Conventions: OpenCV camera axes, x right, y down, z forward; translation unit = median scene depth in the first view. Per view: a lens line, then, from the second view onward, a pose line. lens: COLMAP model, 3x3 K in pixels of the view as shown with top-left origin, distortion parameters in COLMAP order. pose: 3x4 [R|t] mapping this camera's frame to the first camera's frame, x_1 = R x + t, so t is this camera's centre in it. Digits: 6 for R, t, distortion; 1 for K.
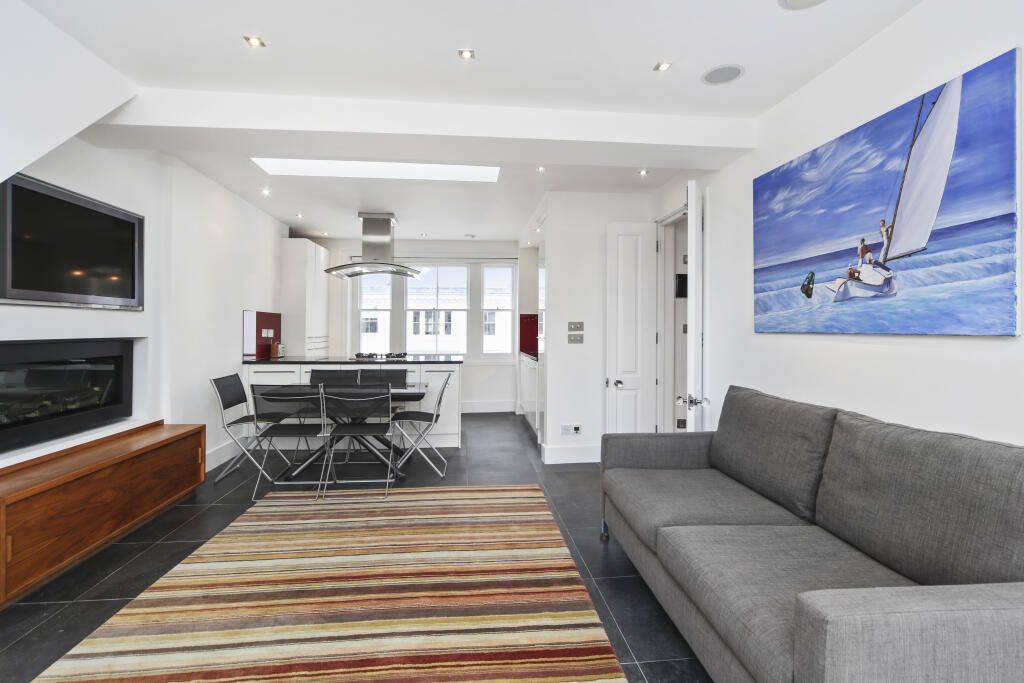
lens RADIAL K [[517.1, 0, 508.7], [0, 517.1, 325.9], [0, 0, 1]] dist [-0.001484, 0.000097]
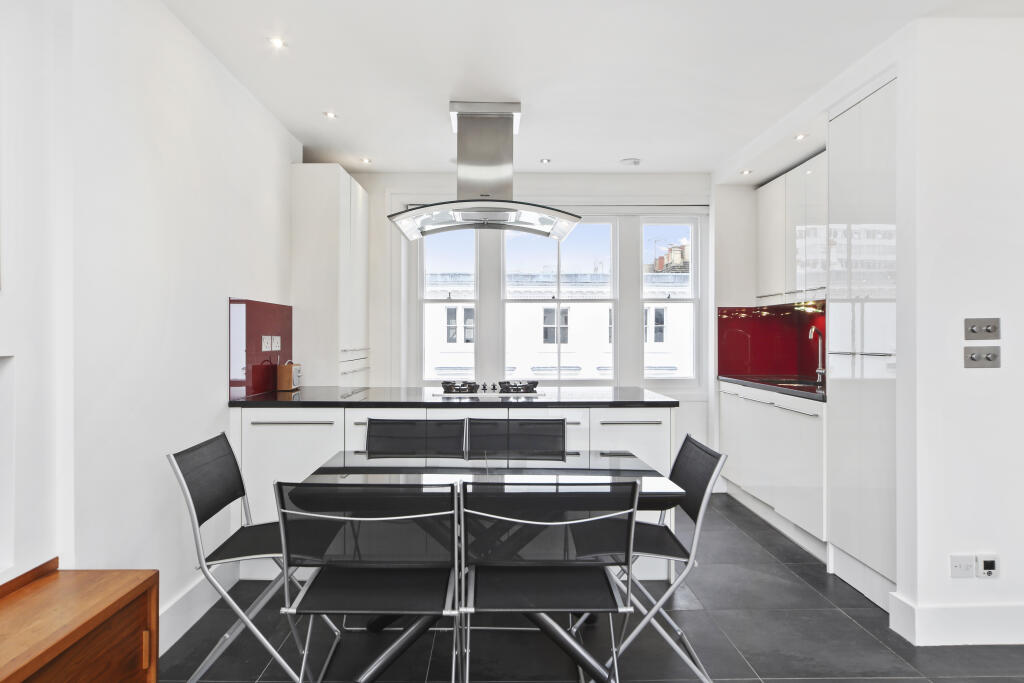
lens RADIAL K [[697.6, 0, 512.0], [0, 697.6, 341.5], [0, 0, 1]] dist [-0.001109, -0.001961]
pose [[0.998586, -0.000486, -0.053150, -0.194569], [0.001307, 0.999880, 0.015411, 0.001873], [0.053137, -0.015458, 0.998468, 0.326792]]
